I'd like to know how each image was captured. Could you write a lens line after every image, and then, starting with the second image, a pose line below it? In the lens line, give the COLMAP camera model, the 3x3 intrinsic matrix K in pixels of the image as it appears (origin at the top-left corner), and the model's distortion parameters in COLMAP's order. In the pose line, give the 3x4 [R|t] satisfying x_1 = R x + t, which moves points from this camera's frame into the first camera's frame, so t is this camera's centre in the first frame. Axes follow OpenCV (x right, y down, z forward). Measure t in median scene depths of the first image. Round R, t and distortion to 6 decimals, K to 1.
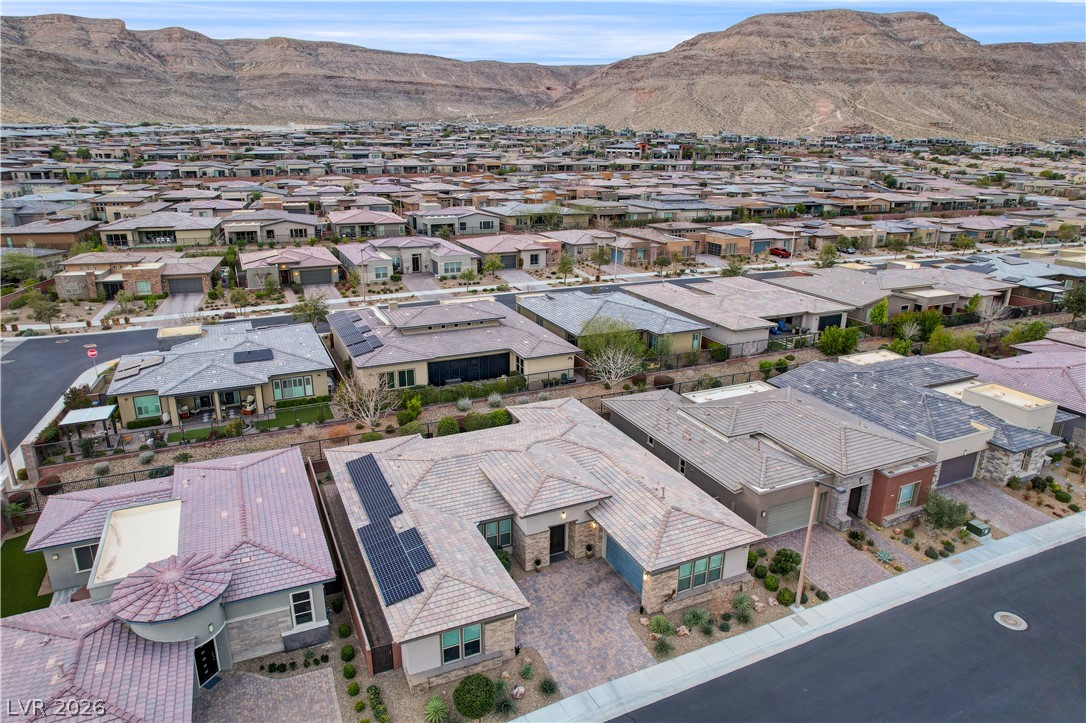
lens RADIAL K [[704.2, 0, 543.0], [0, 704.2, 361.5], [0, 0, 1]] dist [-0.080886, 0.076310]
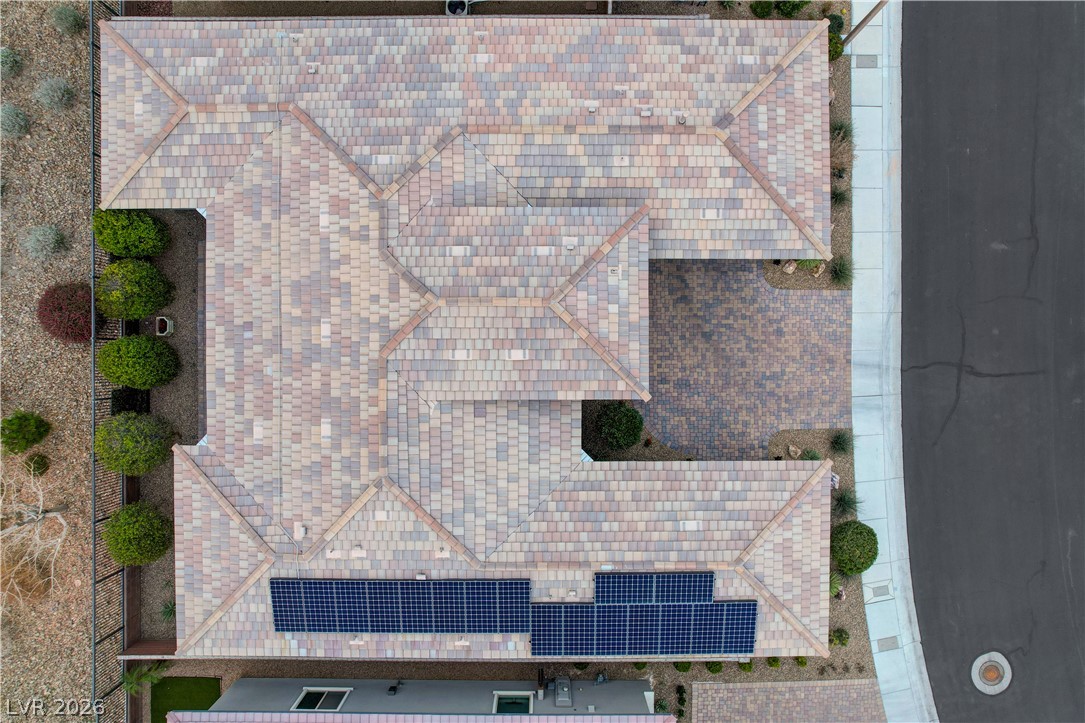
lens RADIAL K [[703.6, 0, 542.5], [0, 703.6, 361.5], [0, 0, 1]] dist [-0.080886, 0.076310]
pose [[0.419709, -0.907572, -0.012564, -0.005774], [0.279959, 0.116275, 0.952944, -0.056687], [-0.863405, -0.403476, 0.302885, 0.153833]]
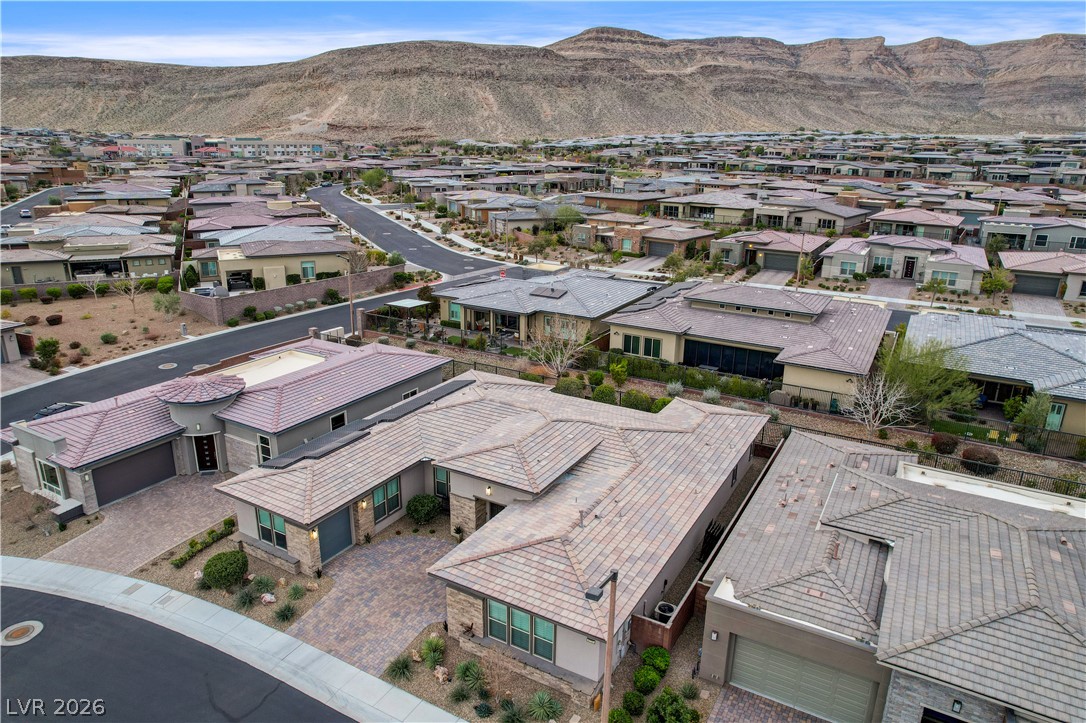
lens RADIAL K [[704.2, 0, 543.0], [0, 704.2, 361.5], [0, 0, 1]] dist [-0.080886, 0.076310]
pose [[0.576887, 0.244401, -0.779403, 0.118383], [-0.259657, 0.959563, 0.108706, -0.005749], [0.774454, 0.139667, 0.617020, 0.091577]]
